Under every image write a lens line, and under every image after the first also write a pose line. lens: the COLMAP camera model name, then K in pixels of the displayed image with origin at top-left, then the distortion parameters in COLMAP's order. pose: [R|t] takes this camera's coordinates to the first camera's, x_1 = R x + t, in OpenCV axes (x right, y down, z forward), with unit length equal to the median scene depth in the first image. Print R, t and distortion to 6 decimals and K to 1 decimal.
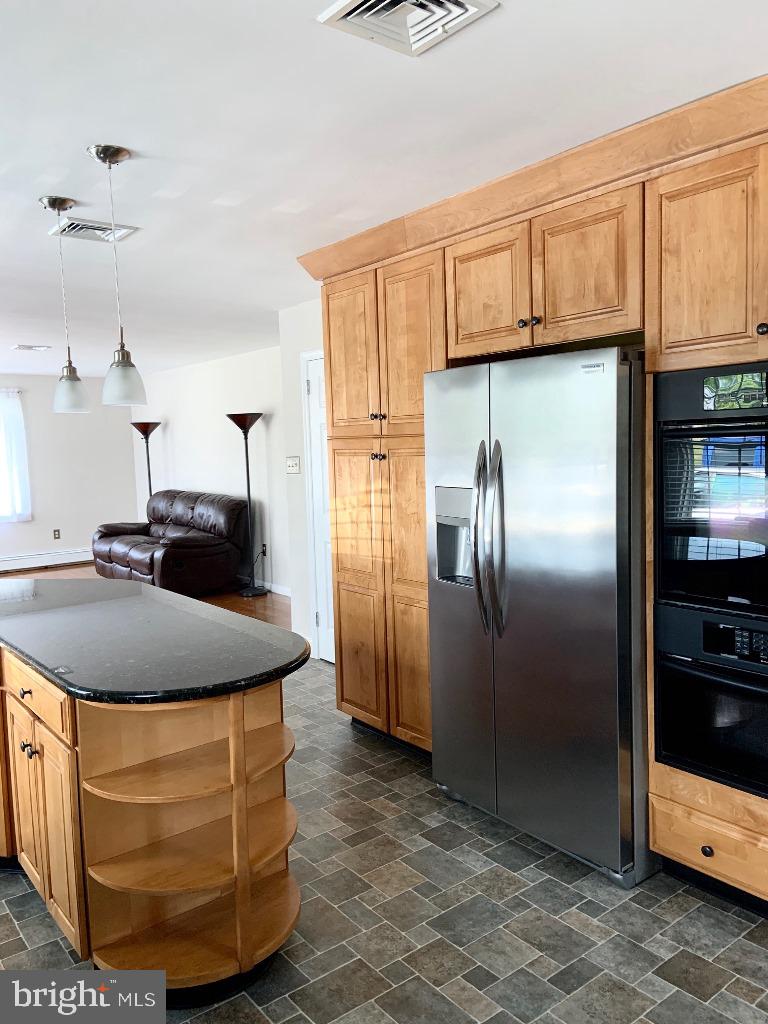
lens RADIAL K [[783.4, 0, 386.0], [0, 783.4, 512.6], [0, 0, 1]] dist [0.078144, 0.000084]
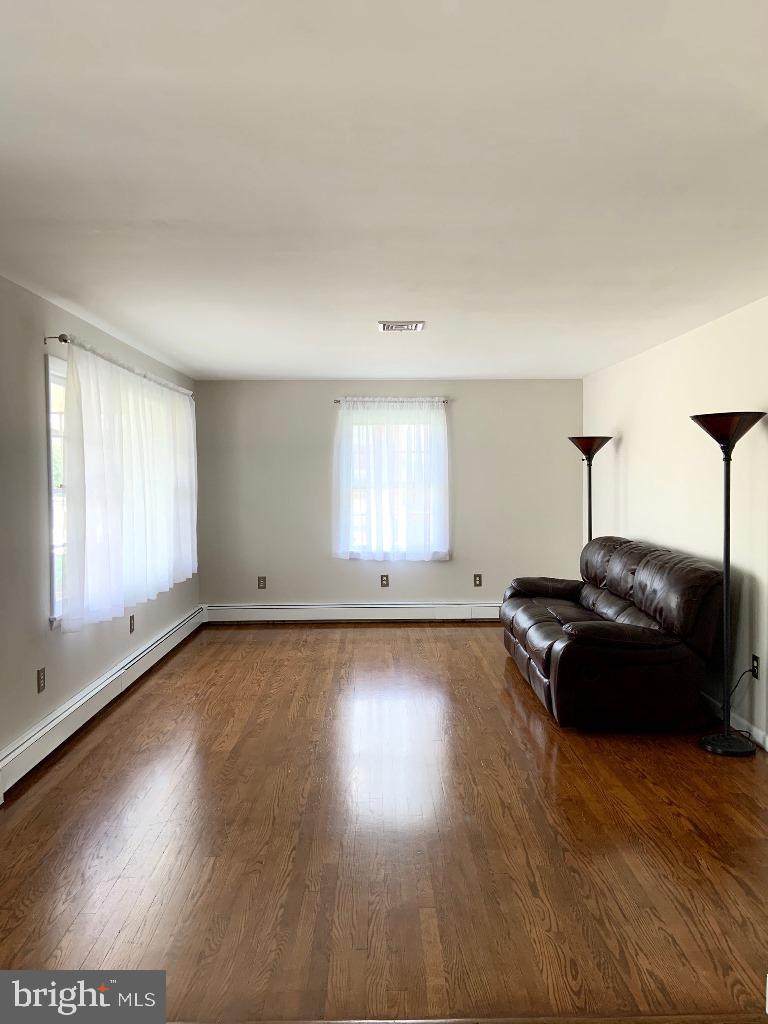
lens RADIAL K [[783.4, 0, 386.5], [0, 783.4, 508.8], [0, 0, 1]] dist [0.078144, 0.000084]
pose [[0.806400, 0.049816, -0.589269, -0.039537], [-0.070622, 0.997427, -0.012324, -0.033623], [0.587139, 0.051554, 0.807843, 0.384386]]
